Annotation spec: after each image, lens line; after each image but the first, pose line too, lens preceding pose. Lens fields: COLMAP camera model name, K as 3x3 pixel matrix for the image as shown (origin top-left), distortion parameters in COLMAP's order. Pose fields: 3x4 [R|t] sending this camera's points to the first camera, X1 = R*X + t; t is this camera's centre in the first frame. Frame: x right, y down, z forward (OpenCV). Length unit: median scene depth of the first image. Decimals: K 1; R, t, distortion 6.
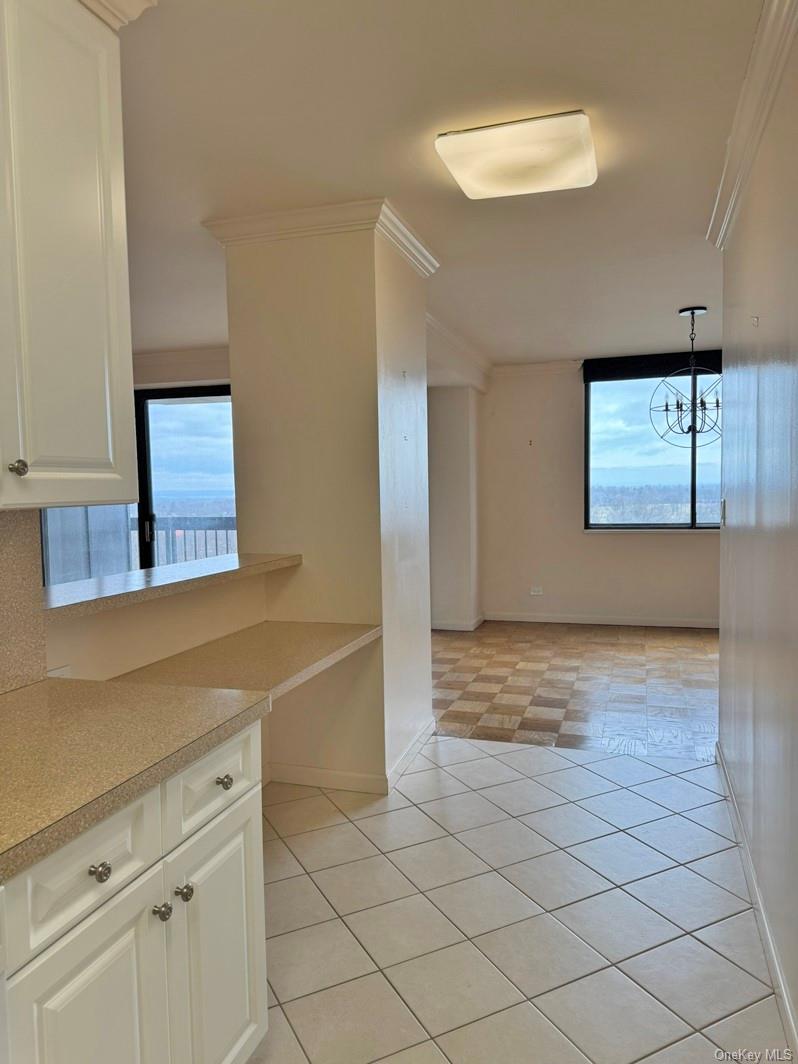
lens RADIAL K [[755.4, 0, 399.0], [0, 755.4, 532.0], [0, 0, 1]] dist [0.029051, -0.003187]
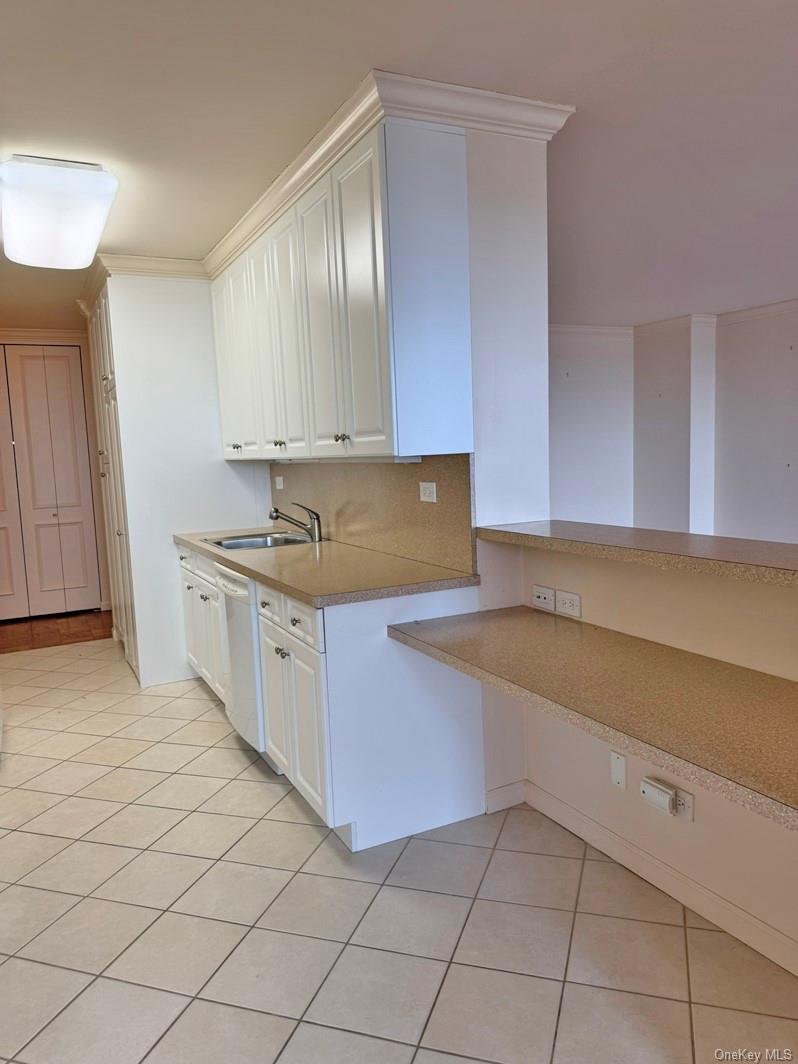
lens RADIAL K [[755.4, 0, 399.0], [0, 755.4, 532.0], [0, 0, 1]] dist [0.029051, -0.003187]
pose [[-0.711147, 0.126069, -0.691647, 0.531899], [0.011466, 0.985740, 0.167885, -0.106868], [0.702949, 0.111460, -0.702452, 1.655353]]
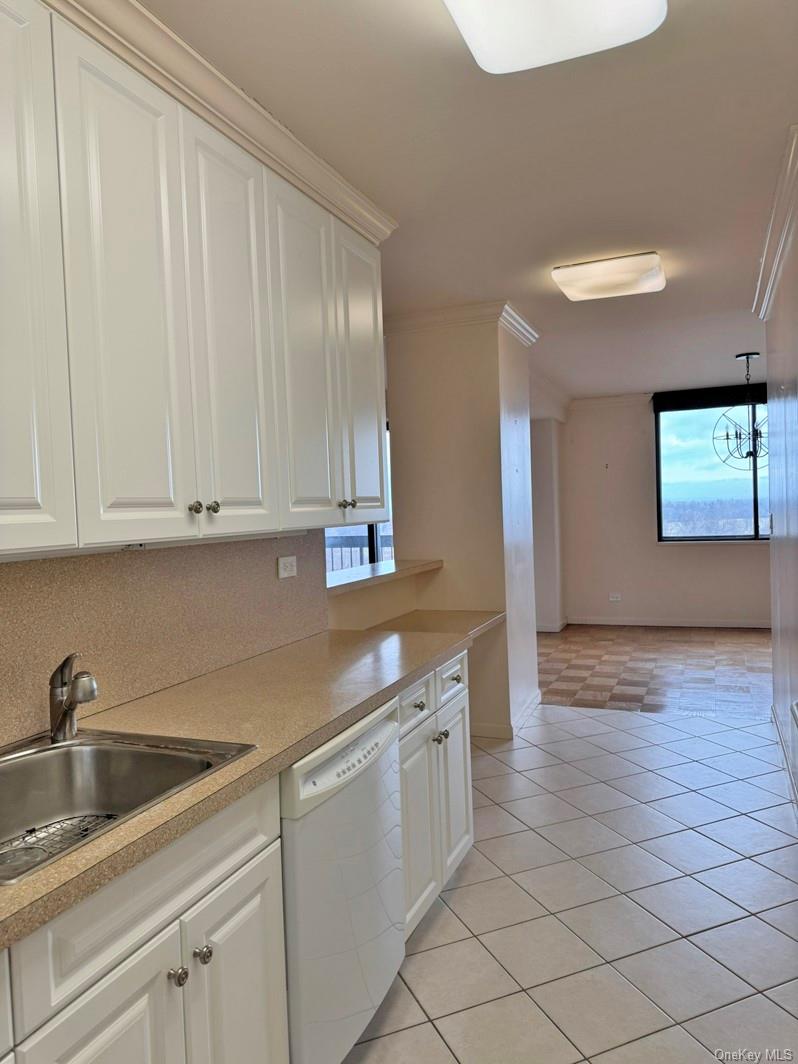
lens RADIAL K [[777.3, 0, 378.7], [0, 777.3, 530.7], [0, 0, 1]] dist [0.002112, -0.003788]
pose [[0.995084, -0.015722, -0.097774, -0.075702], [0.012907, 0.999486, -0.029359, 0.011592], [0.098186, 0.027953, 0.994775, -0.267489]]
